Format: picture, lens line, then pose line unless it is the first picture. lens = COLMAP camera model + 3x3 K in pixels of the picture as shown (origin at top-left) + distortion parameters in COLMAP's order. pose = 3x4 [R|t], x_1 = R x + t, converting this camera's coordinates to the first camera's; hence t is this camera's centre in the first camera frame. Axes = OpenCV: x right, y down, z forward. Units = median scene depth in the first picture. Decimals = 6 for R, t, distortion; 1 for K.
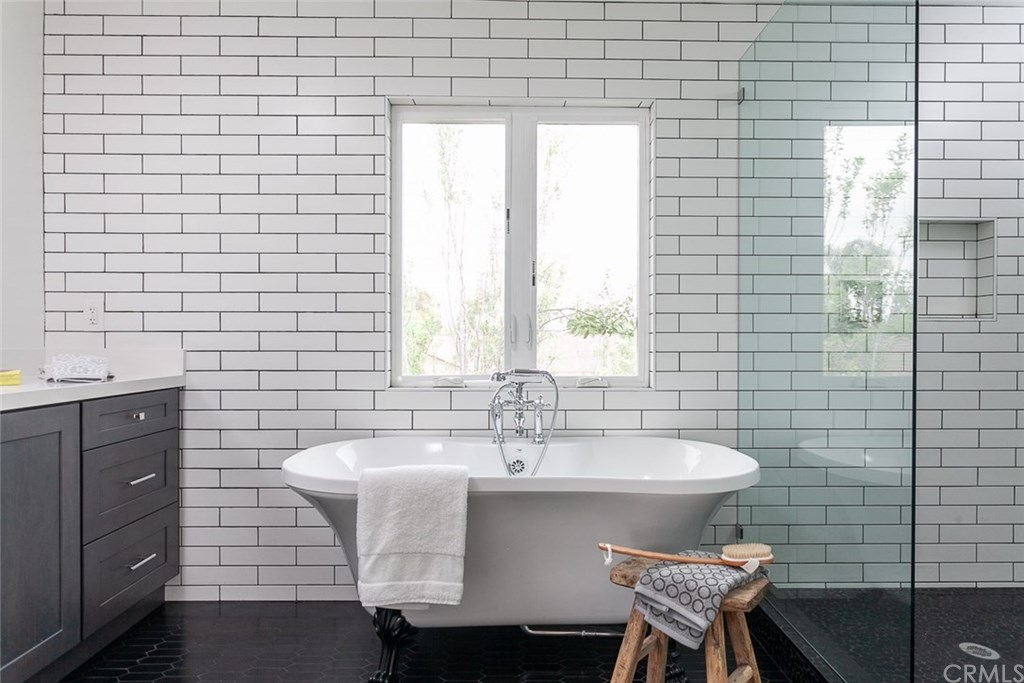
lens RADIAL K [[588.2, 0, 510.2], [0, 588.2, 343.7], [0, 0, 1]] dist [-0.008553, 0.001765]
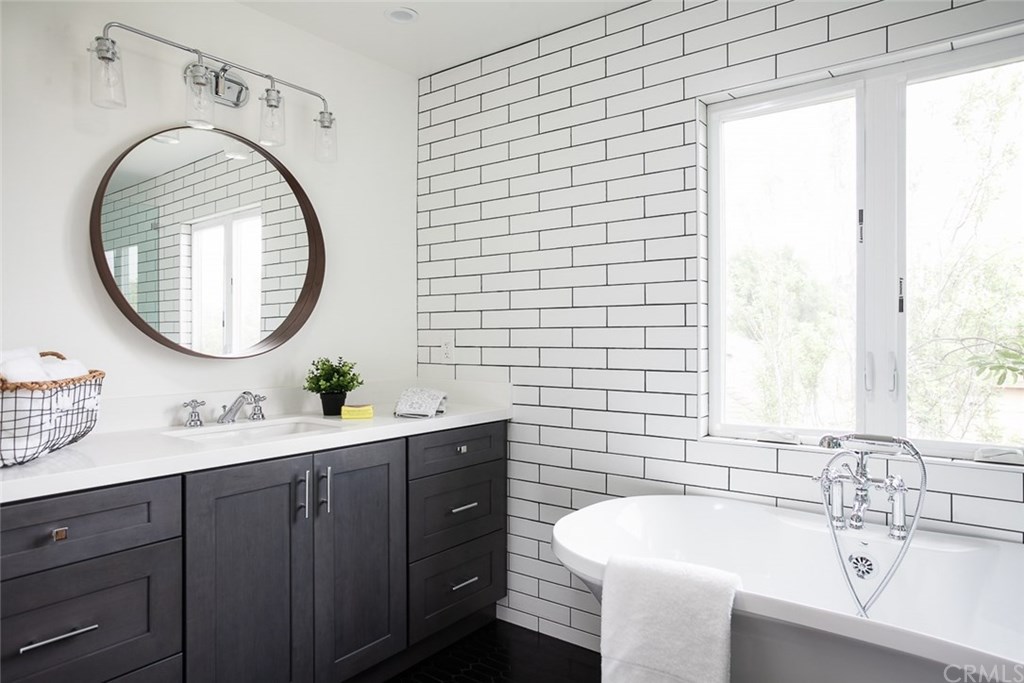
lens RADIAL K [[618.7, 0, 518.3], [0, 618.7, 343.8], [0, 0, 1]] dist [-0.026459, 0.010911]
pose [[0.801642, -0.000193, -0.597805, 0.114857], [-0.002084, 0.999993, -0.003117, -0.057918], [0.597801, 0.003745, 0.801636, 0.124770]]
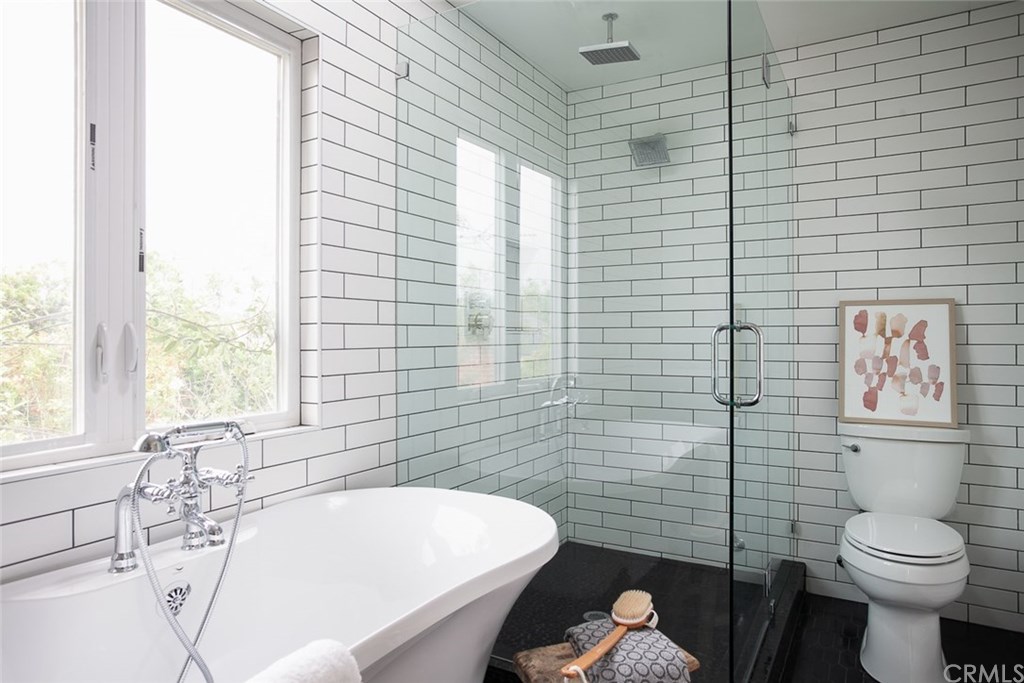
lens RADIAL K [[649.1, 0, 512.4], [0, 649.1, 332.3], [0, 0, 1]] dist [0.000521, 0.000381]
pose [[0.495480, 0.000282, 0.868619, -0.333084], [0.007444, 0.999962, -0.004571, -0.035124], [-0.868588, 0.008731, 0.495459, 0.384977]]
